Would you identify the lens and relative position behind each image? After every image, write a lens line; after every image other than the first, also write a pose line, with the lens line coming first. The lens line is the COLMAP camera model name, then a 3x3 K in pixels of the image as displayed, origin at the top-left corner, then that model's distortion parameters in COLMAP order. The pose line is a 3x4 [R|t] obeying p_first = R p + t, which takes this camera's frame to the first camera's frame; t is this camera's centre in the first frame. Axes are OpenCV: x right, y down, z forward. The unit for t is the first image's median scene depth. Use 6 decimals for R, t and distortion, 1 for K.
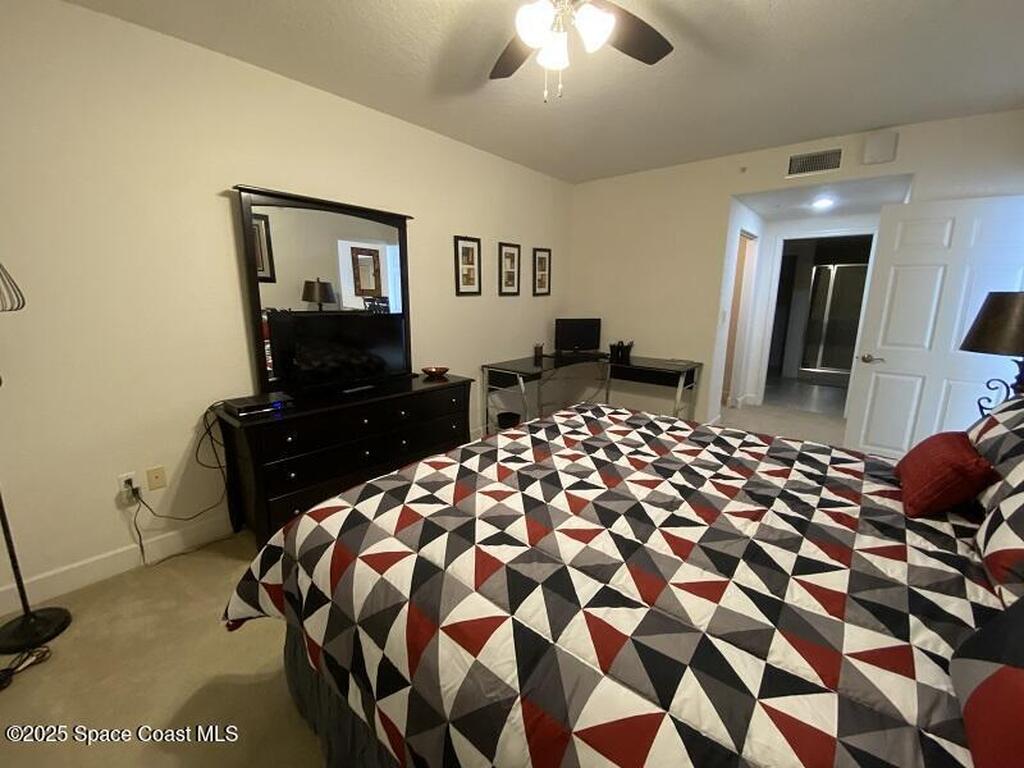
lens RADIAL K [[424.9, 0, 507.5], [0, 424.9, 381.1], [0, 0, 1]] dist [-0.011964, -0.002623]
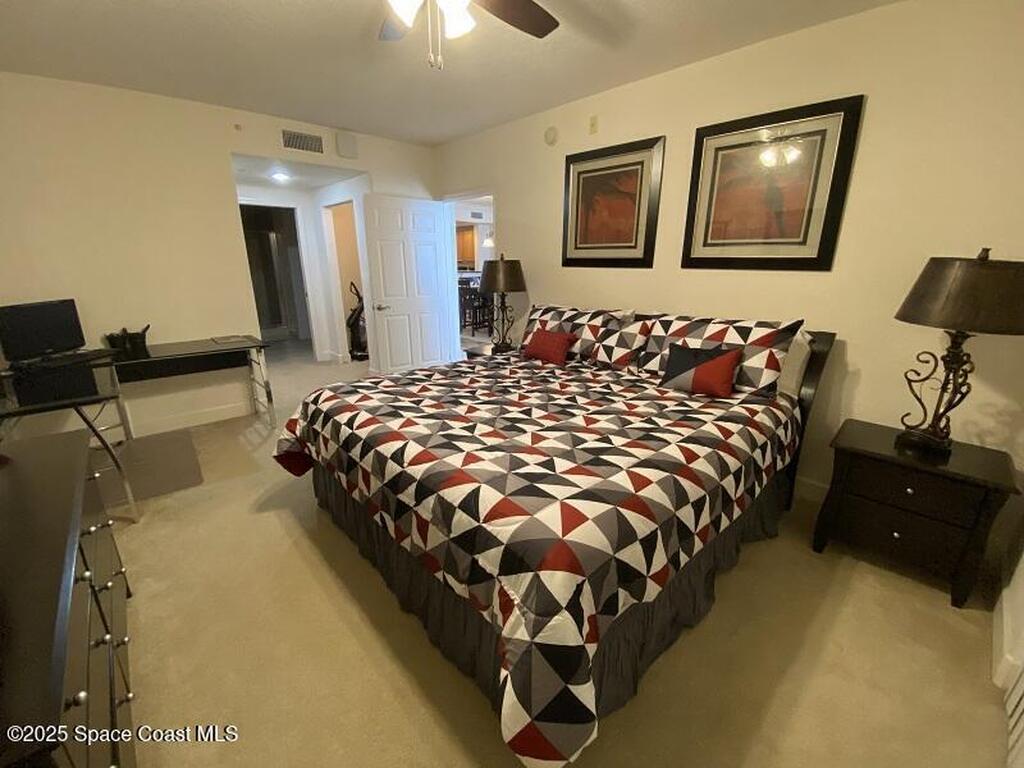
lens RADIAL K [[424.9, 0, 506.8], [0, 424.9, 389.7], [0, 0, 1]] dist [-0.011964, -0.002623]
pose [[0.100016, -0.293622, 0.950675, -0.818510], [0.188105, 0.943816, 0.271714, -0.151013], [-0.977043, 0.151651, 0.149629, 0.631648]]
